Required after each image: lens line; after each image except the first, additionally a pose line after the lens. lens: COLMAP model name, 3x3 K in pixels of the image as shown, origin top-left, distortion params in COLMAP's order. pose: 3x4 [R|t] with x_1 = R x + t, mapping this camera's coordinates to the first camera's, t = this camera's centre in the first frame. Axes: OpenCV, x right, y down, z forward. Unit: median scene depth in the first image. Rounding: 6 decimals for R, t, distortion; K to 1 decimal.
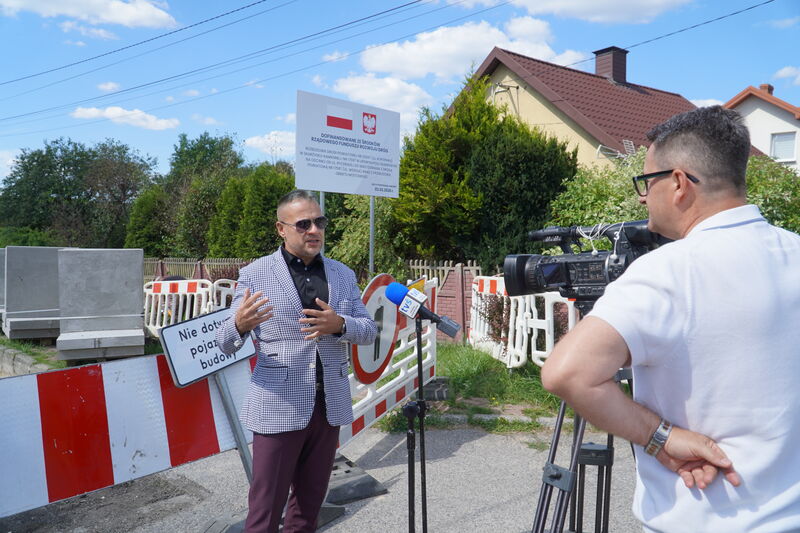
lens RADIAL K [[643.6, 0, 400.0], [0, 643.6, 266.5], [0, 0, 1]] dist [0.004835, -0.004583]
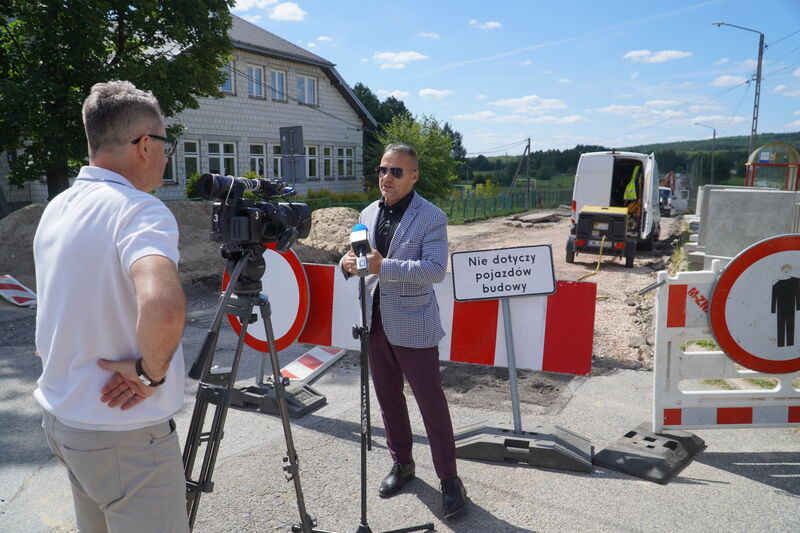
lens RADIAL K [[643.6, 0, 400.0], [0, 643.6, 266.5], [0, 0, 1]] dist [0.004835, -0.004583]
pose [[0.310676, 0.137484, -0.940520, 0.566006], [-0.047401, 0.990494, 0.129132, -0.026107], [0.949333, 0.004464, 0.314240, 0.354932]]
